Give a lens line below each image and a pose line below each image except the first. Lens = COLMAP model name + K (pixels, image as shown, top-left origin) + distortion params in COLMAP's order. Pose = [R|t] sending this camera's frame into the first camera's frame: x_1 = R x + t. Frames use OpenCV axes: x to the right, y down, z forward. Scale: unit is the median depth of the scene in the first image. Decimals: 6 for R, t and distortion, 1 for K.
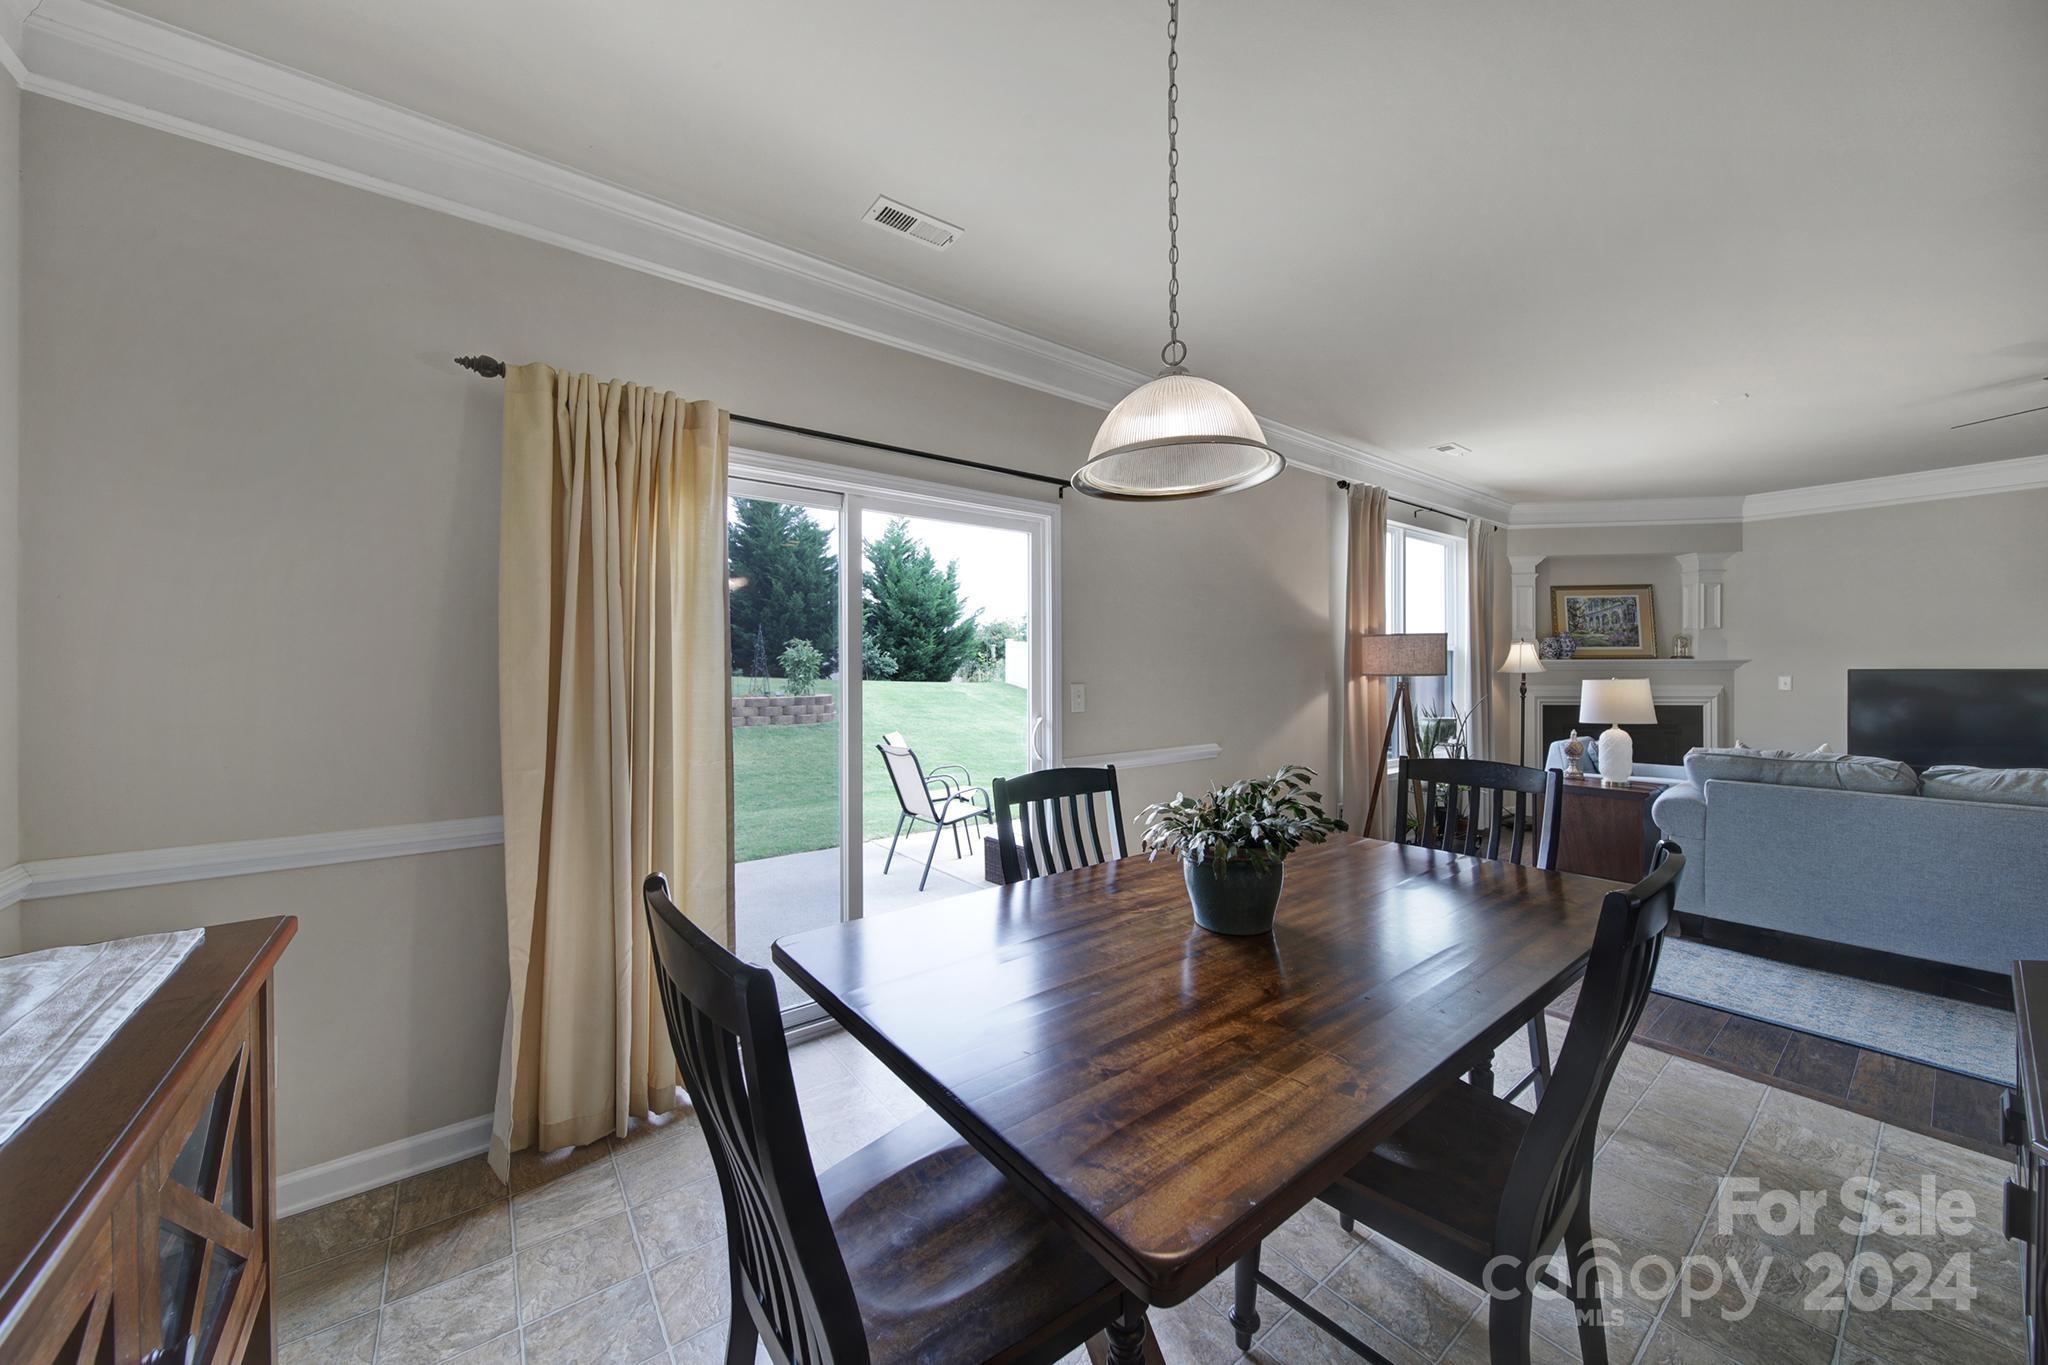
lens RADIAL K [[722.7, 0, 1016.8], [0, 722.7, 671.9], [0, 0, 1]] dist [-0.000563, 0.000054]
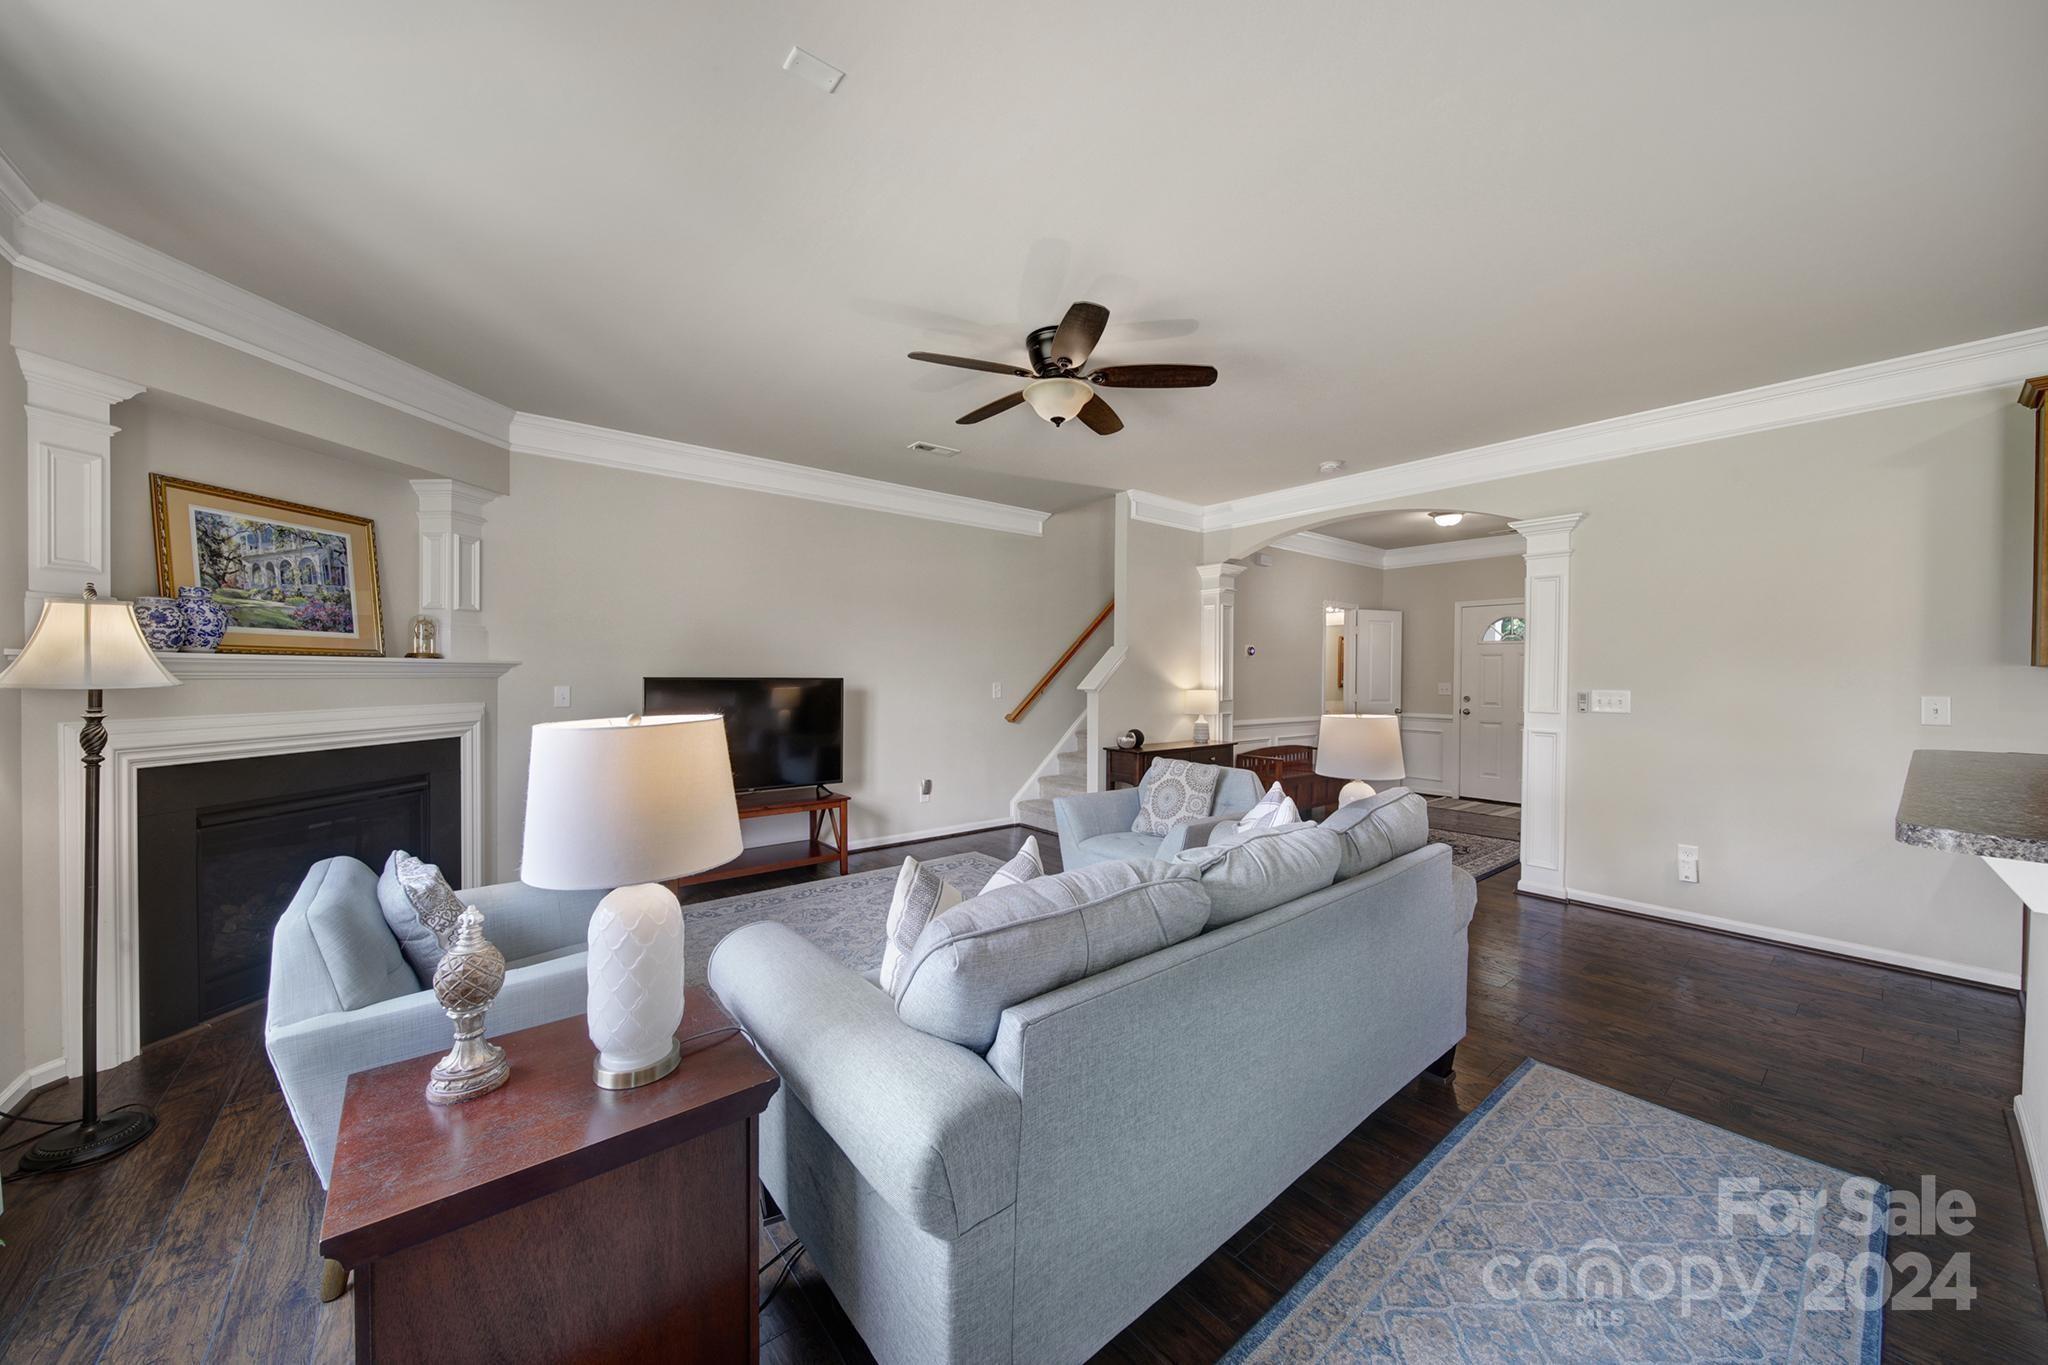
lens RADIAL K [[719.6, 0, 1019.2], [0, 719.6, 678.8], [0, 0, 1]] dist [0.000414, -0.001436]
pose [[-0.028476, -0.003415, 0.999589, 0.329710], [-0.003582, 0.999988, 0.003314, -0.005355], [-0.999588, -0.003486, -0.028488, 0.537572]]
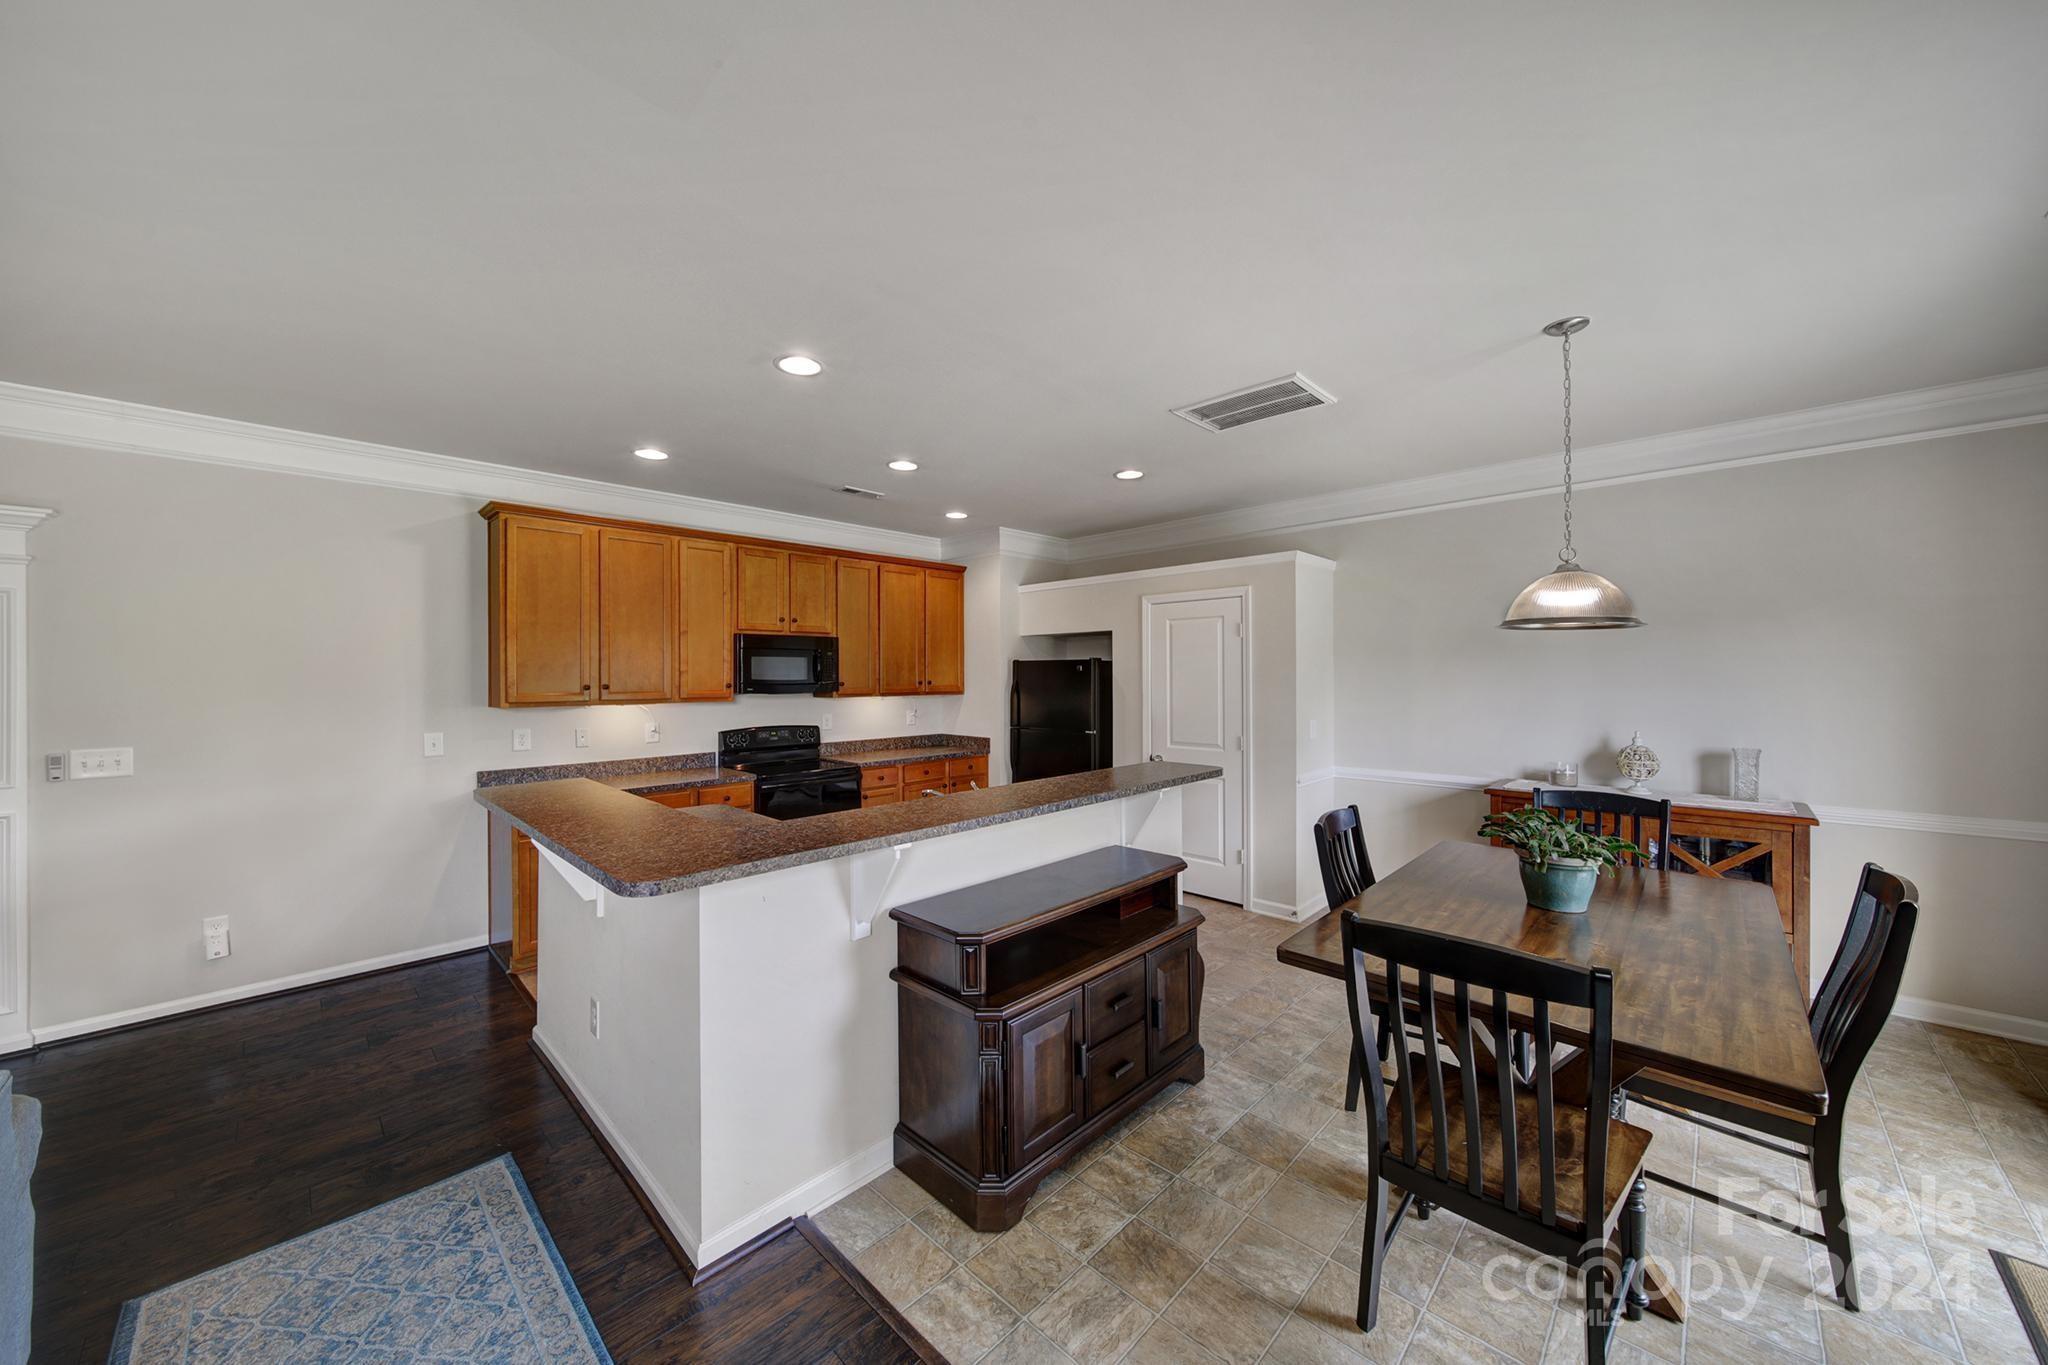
lens RADIAL K [[719.6, 0, 1019.2], [0, 719.6, 678.8], [0, 0, 1]] dist [0.000414, -0.001436]
pose [[-0.988420, 0.011014, -0.151346, 0.406327], [0.010218, 0.999930, 0.006040, -0.038998], [0.151402, 0.004423, -0.988462, 0.574096]]
